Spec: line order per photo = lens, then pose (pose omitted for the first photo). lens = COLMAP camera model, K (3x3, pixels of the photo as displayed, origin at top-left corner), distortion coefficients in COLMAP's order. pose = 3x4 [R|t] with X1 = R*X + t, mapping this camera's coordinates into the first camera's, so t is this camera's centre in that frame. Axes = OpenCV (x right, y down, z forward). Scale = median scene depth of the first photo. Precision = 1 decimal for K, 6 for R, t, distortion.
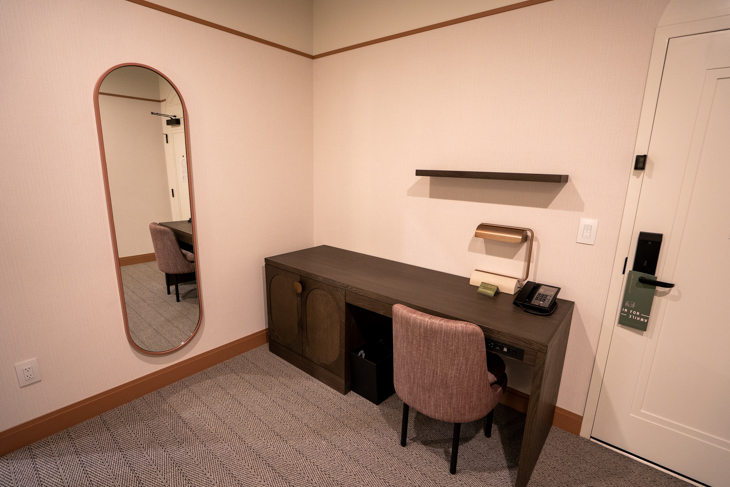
lens RADIAL K [[336.9, 0, 363.5], [0, 336.9, 240.5], [0, 0, 1]] dist [-0.066564, 0.030097]
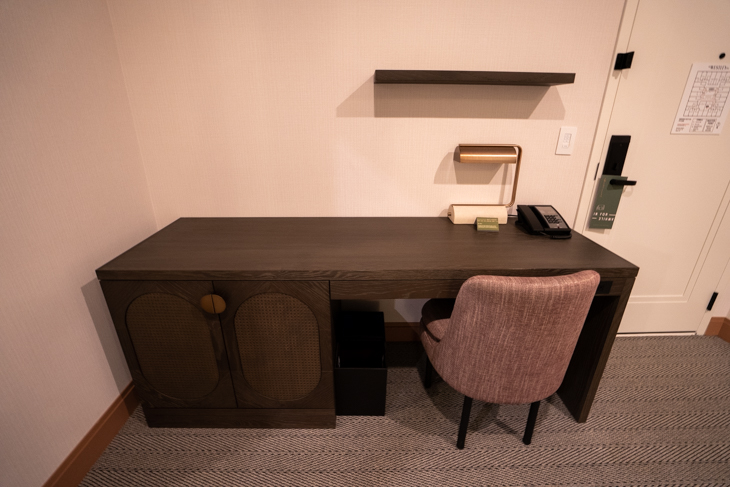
lens RADIAL K [[336.9, 0, 363.5], [0, 336.9, 240.5], [0, 0, 1]] dist [-0.066564, 0.030097]
pose [[0.766093, -0.253452, 0.590647, -0.352871], [0.152433, 0.964395, 0.216119, -0.039545], [-0.624393, -0.075533, 0.777450, 0.539424]]
